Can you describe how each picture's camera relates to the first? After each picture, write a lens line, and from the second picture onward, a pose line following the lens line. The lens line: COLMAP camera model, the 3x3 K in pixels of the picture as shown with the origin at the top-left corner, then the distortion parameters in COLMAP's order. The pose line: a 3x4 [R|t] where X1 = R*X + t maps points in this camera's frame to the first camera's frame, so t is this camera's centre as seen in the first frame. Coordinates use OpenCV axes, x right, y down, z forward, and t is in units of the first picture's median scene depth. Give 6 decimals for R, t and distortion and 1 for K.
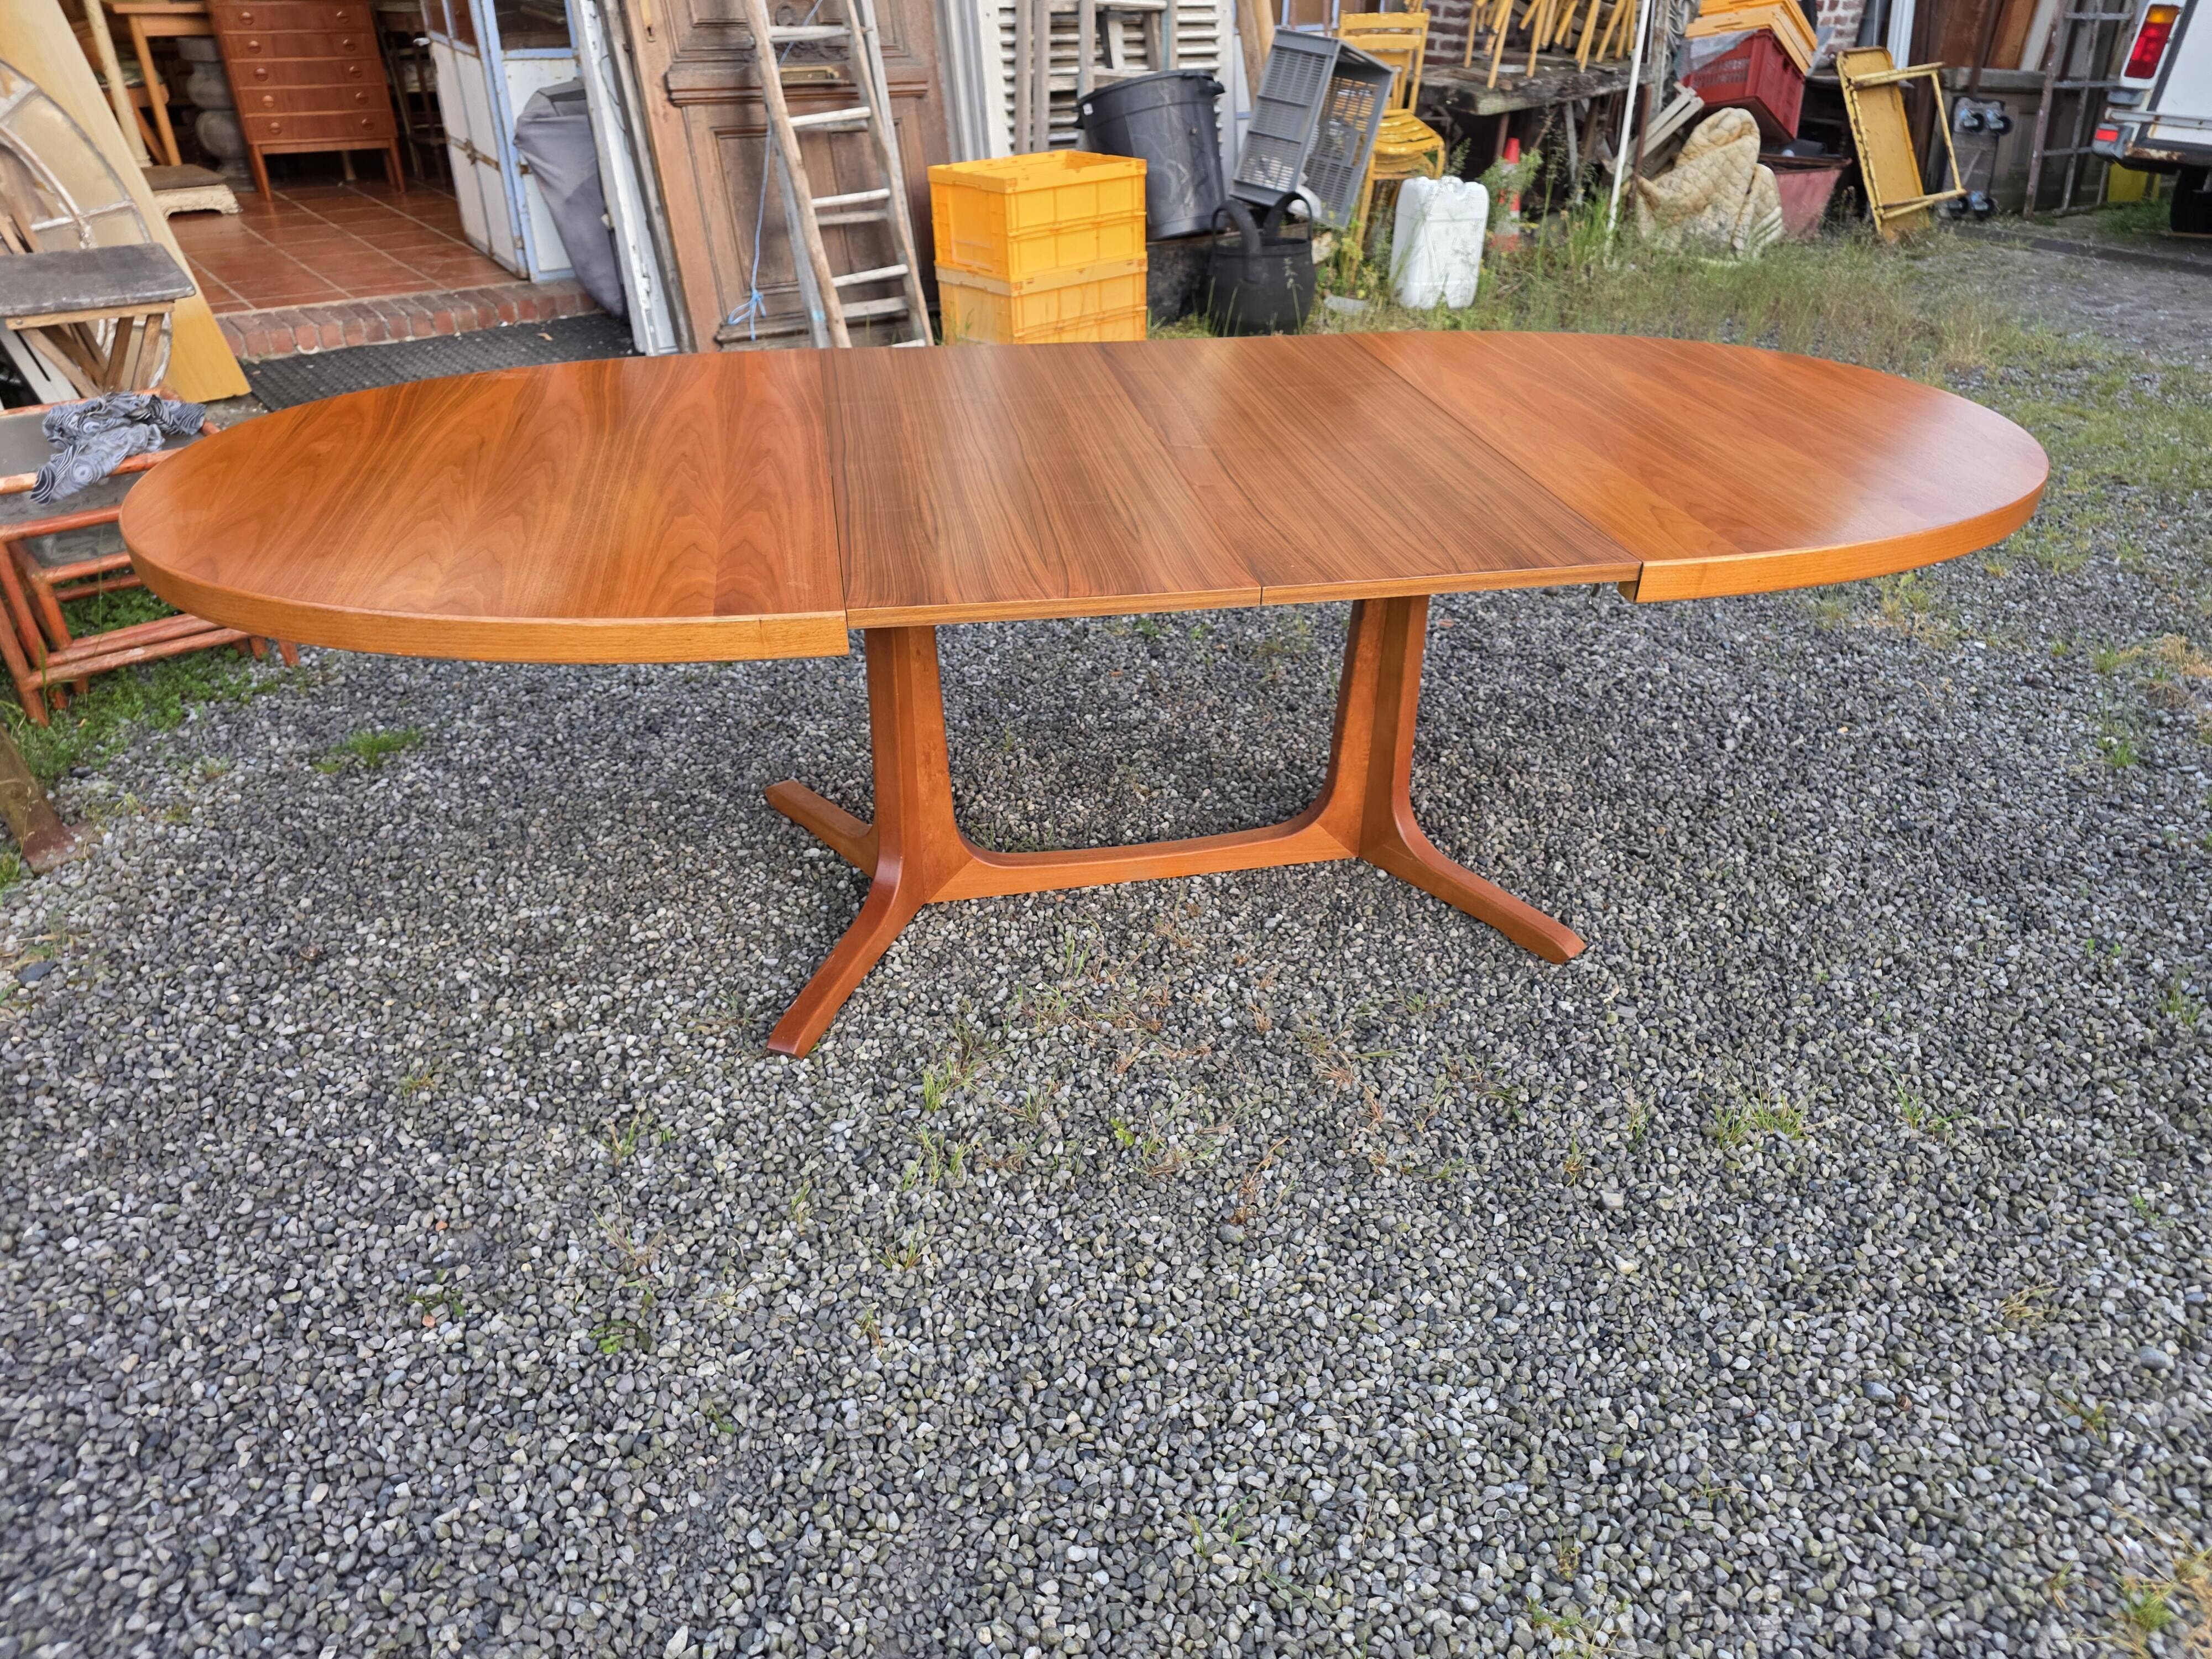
lens RADIAL K [[1485.2, 0, 1127.8], [0, 1485.2, 831.3], [0, 0, 1]] dist [0.043948, -0.031234]
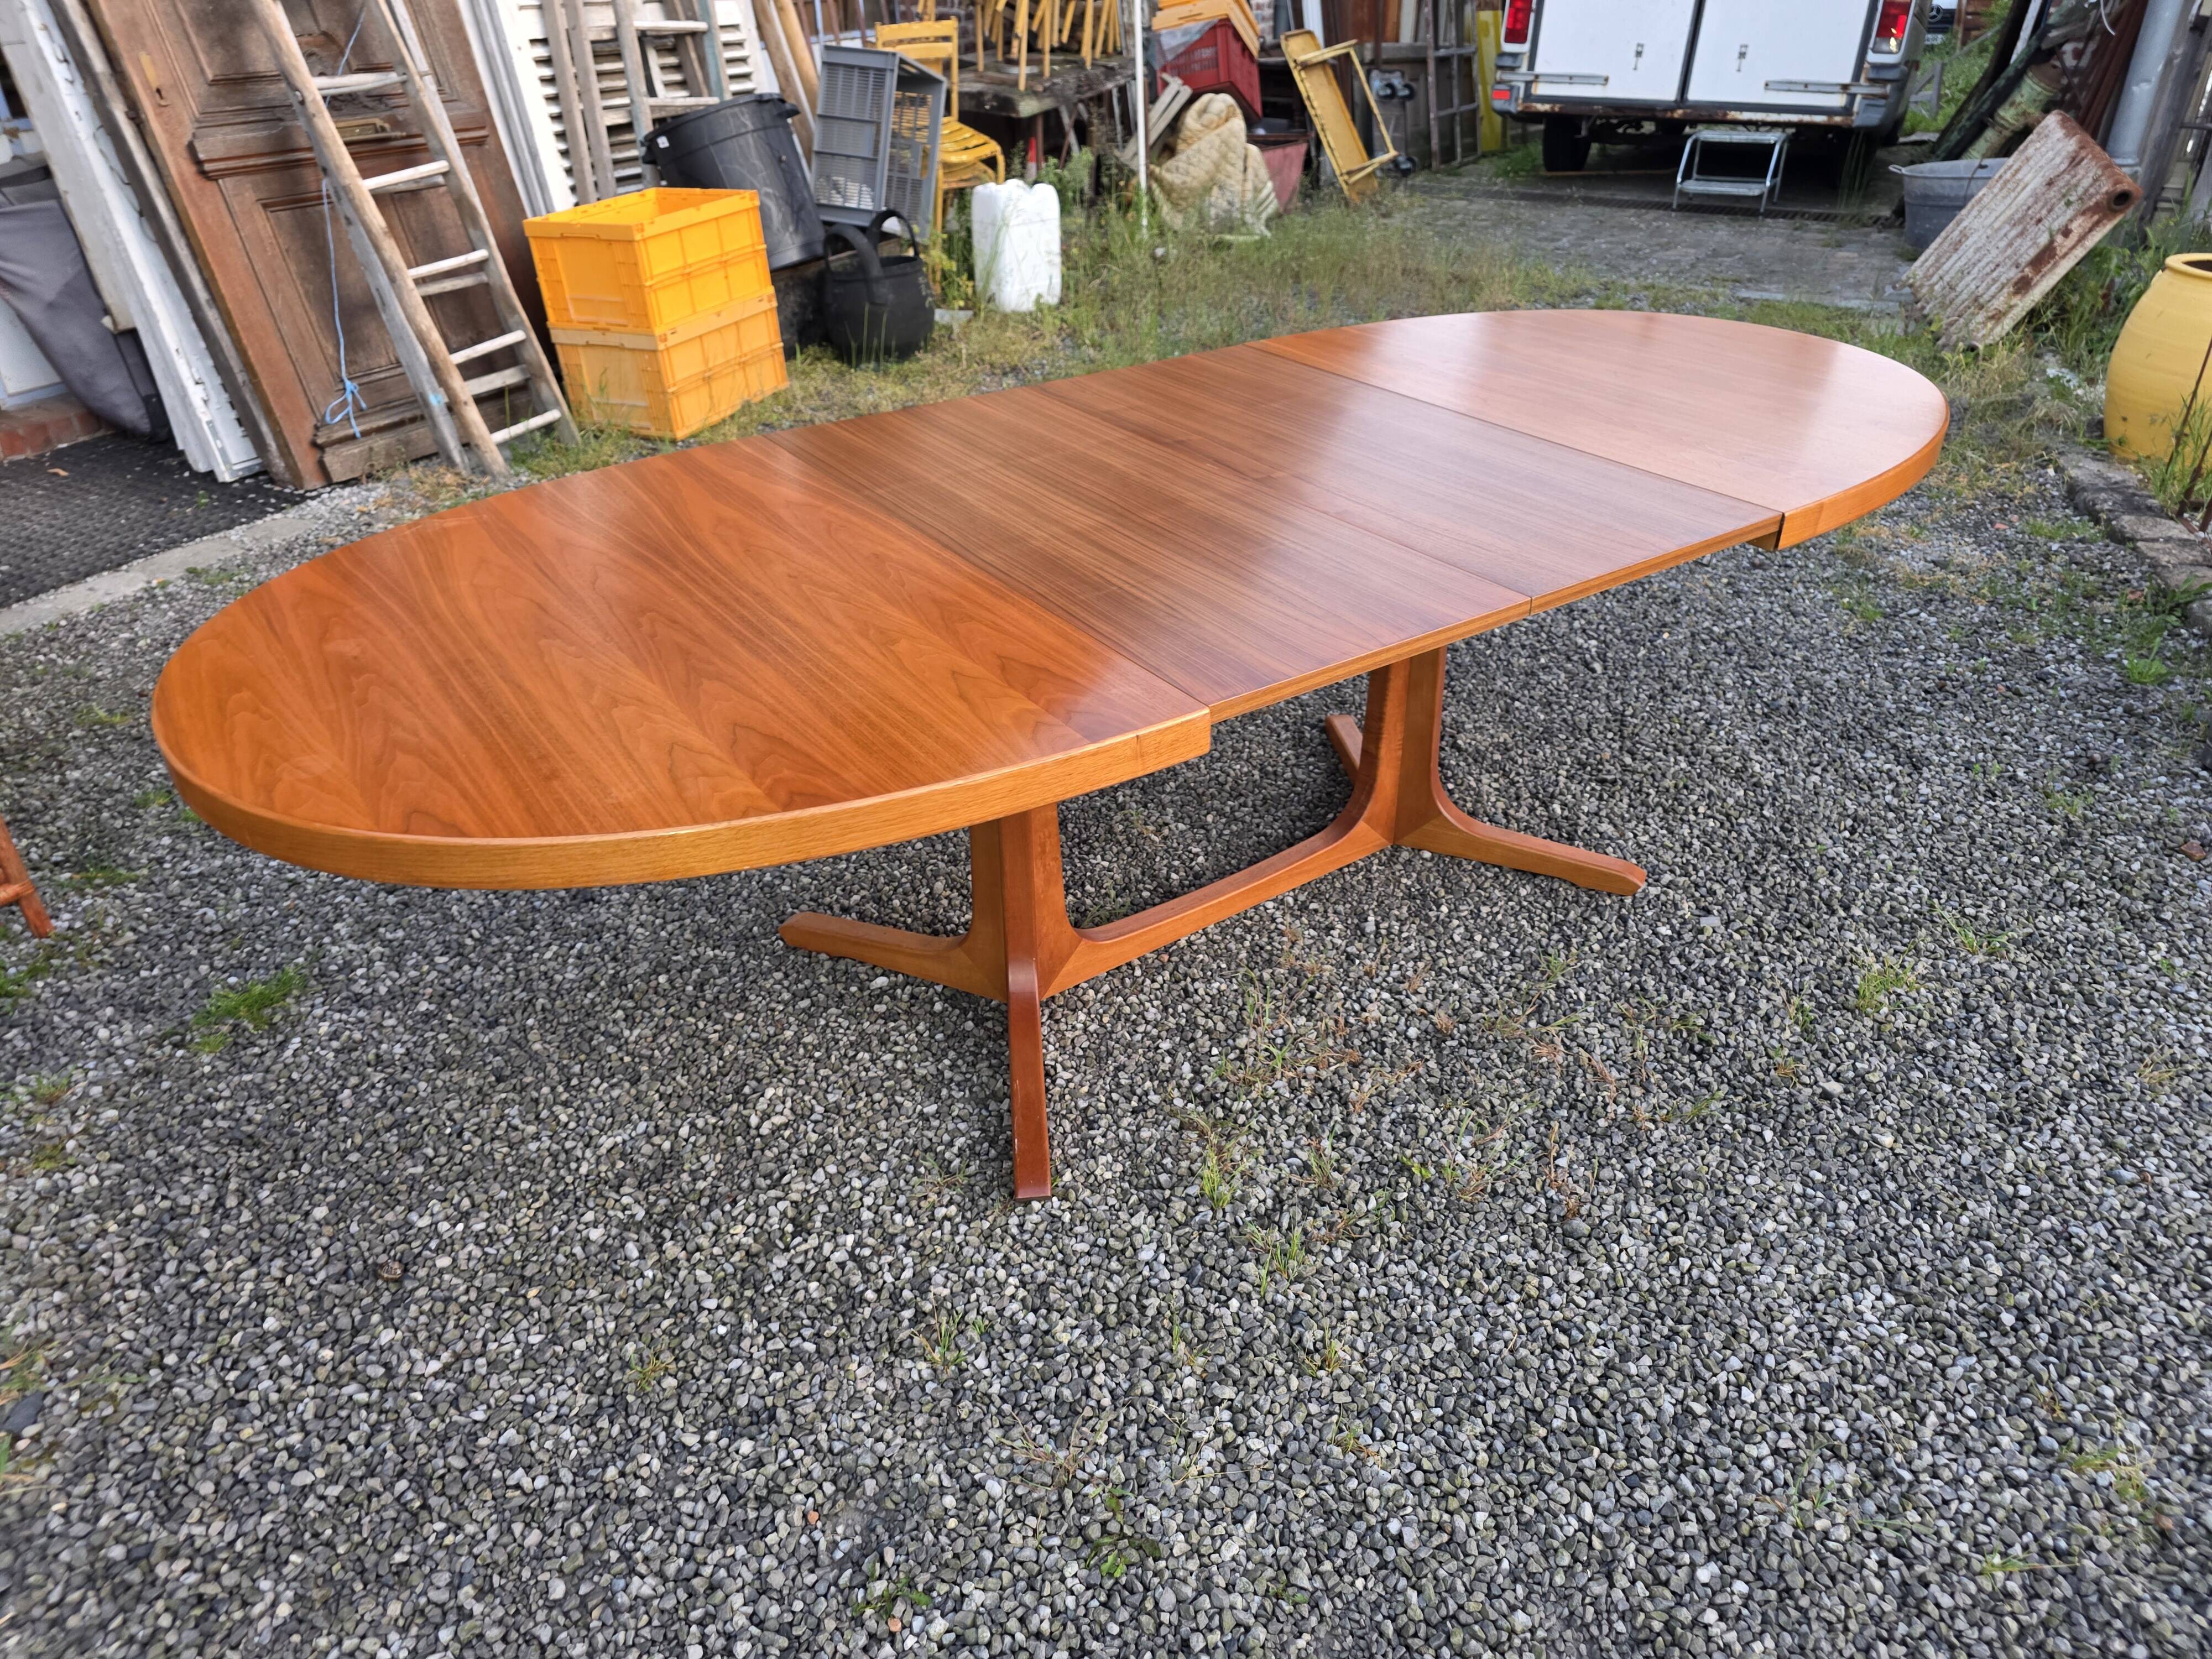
lens RADIAL K [[1494.4, 0, 1138.1], [0, 1494.4, 820.0], [0, 0, 1]] dist [0.045645, -0.040760]
pose [[0.915254, -0.231464, 0.329749, -0.369350], [0.234168, 0.971666, 0.032094, -0.079155], [-0.327835, 0.047843, 0.943523, 0.092492]]
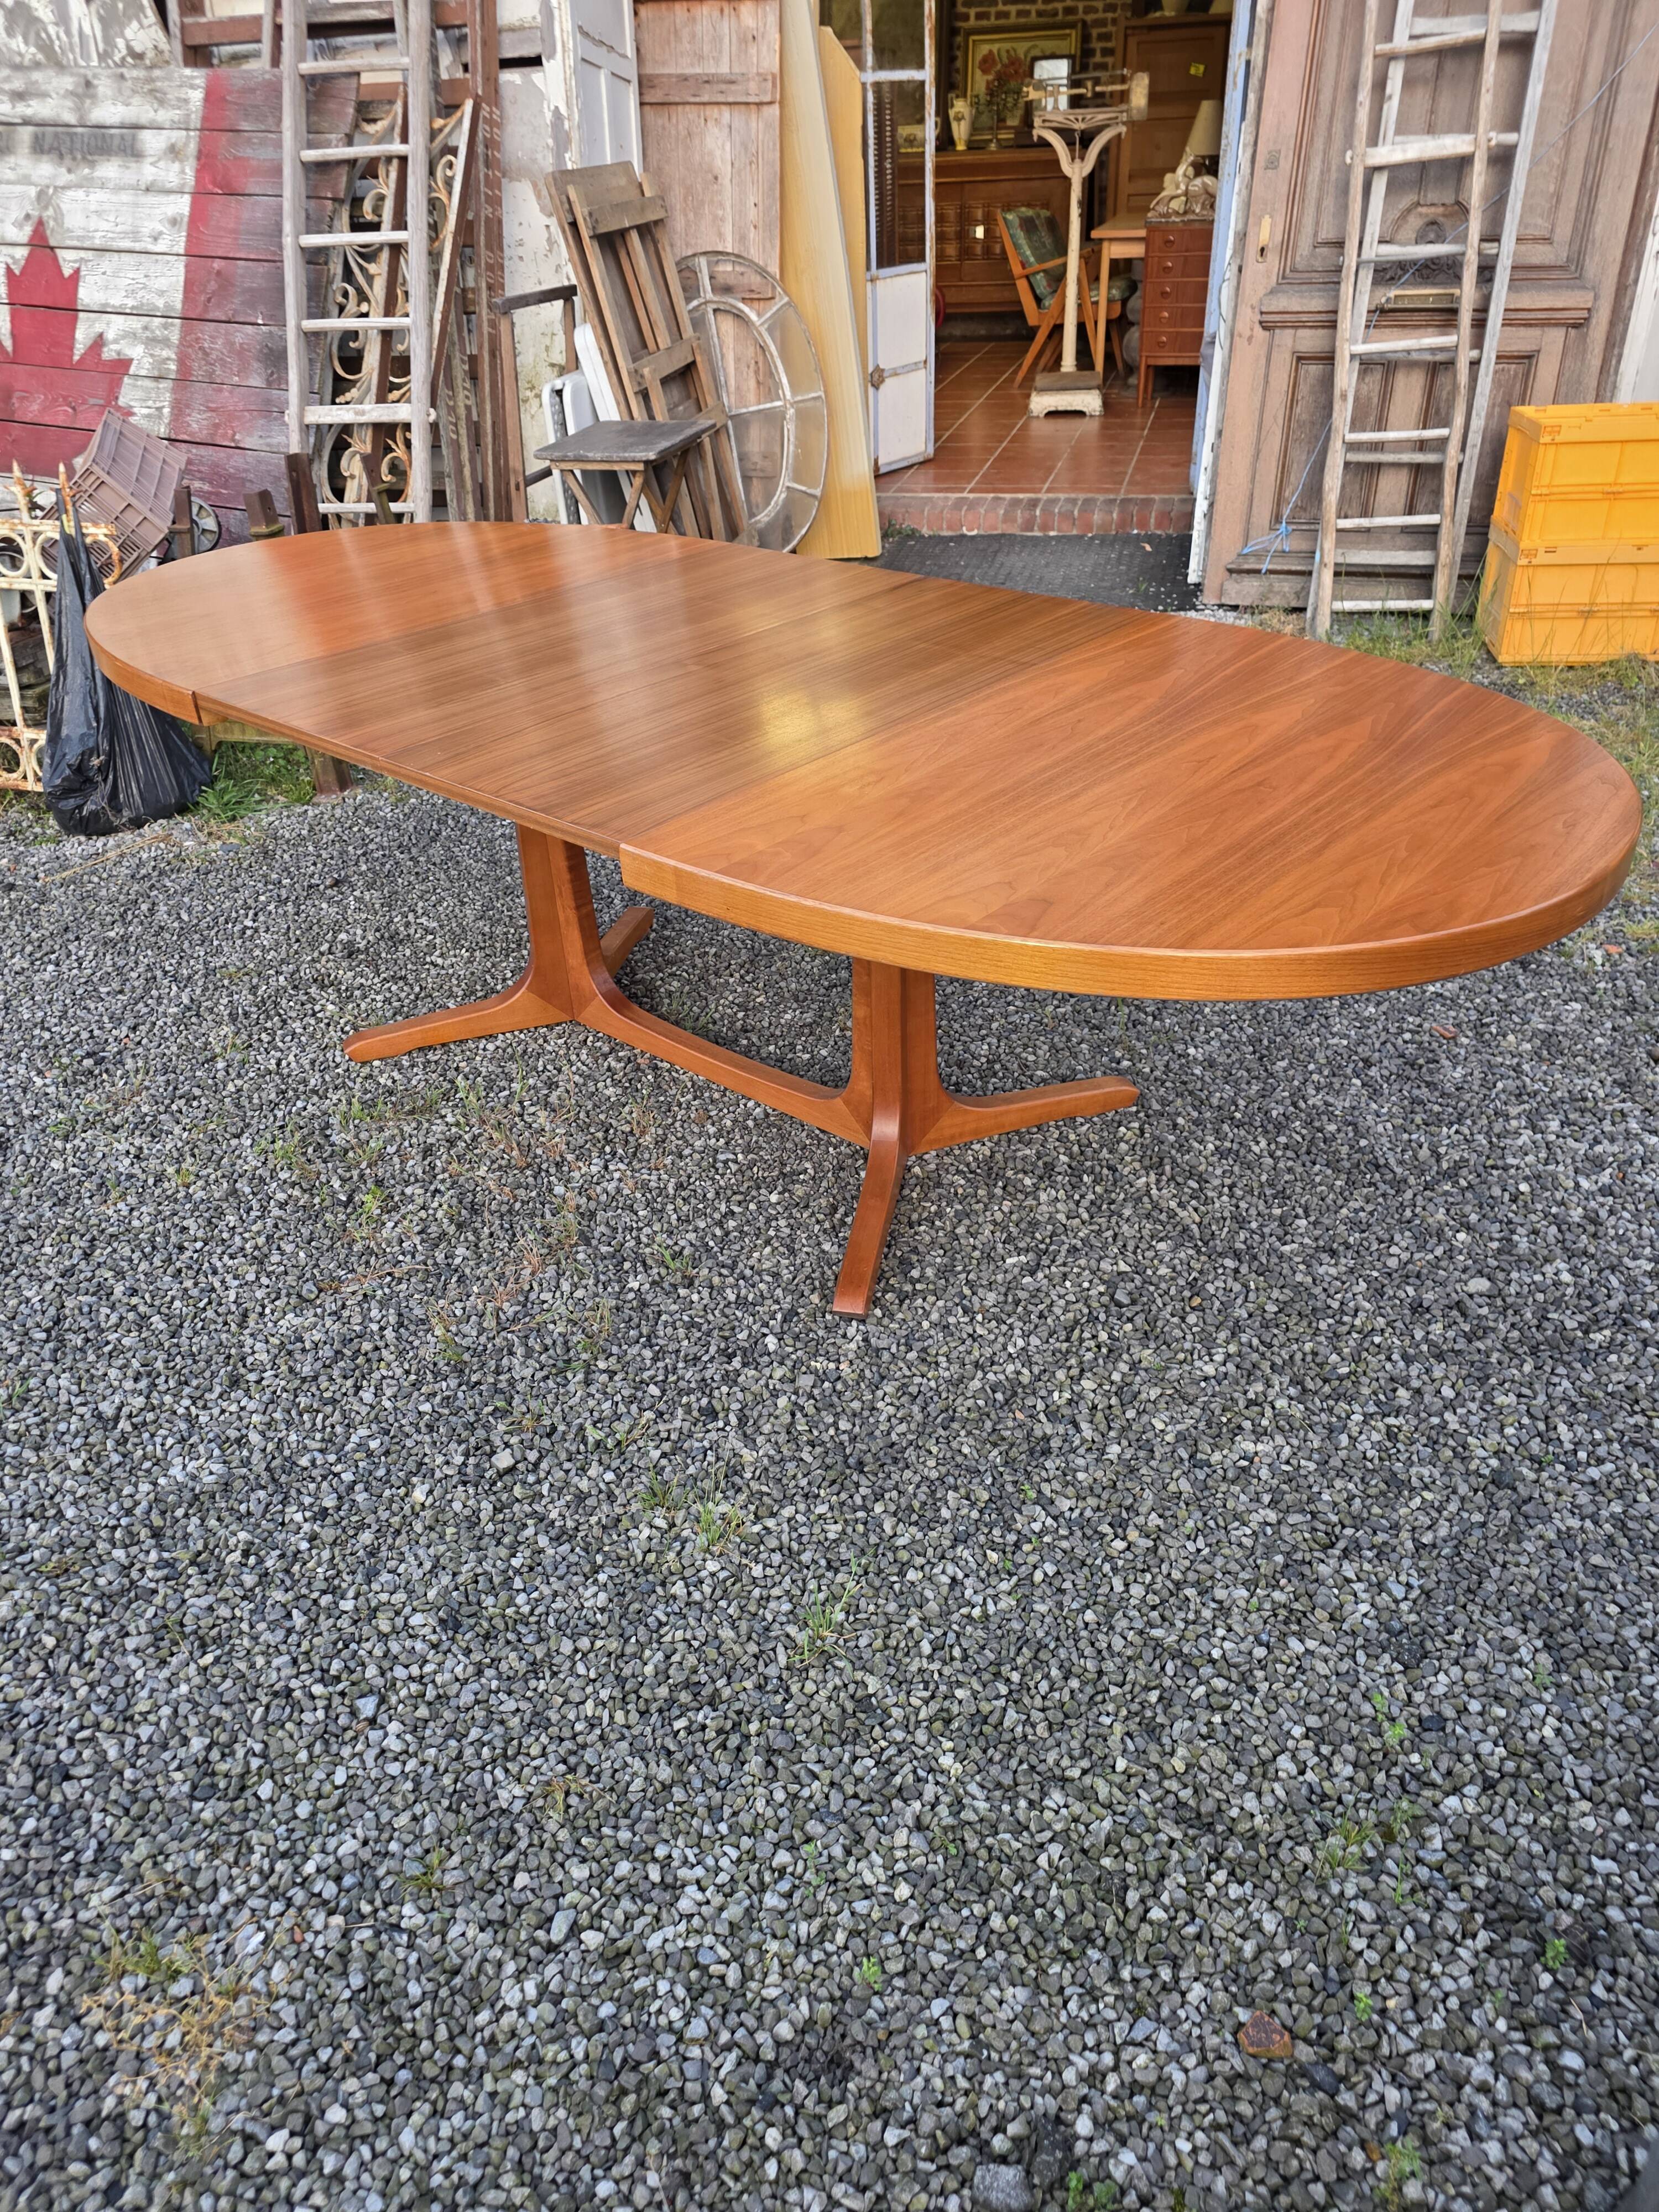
lens RADIAL K [[1483.4, 0, 815.2], [0, 1483.4, 1134.6], [0, 0, 1]] dist [0.064266, -0.074369]
pose [[0.592964, 0.405404, -0.695731, 0.843590], [-0.374764, 0.903678, 0.207167, -0.187003], [0.712703, 0.137893, 0.687779, 0.348463]]
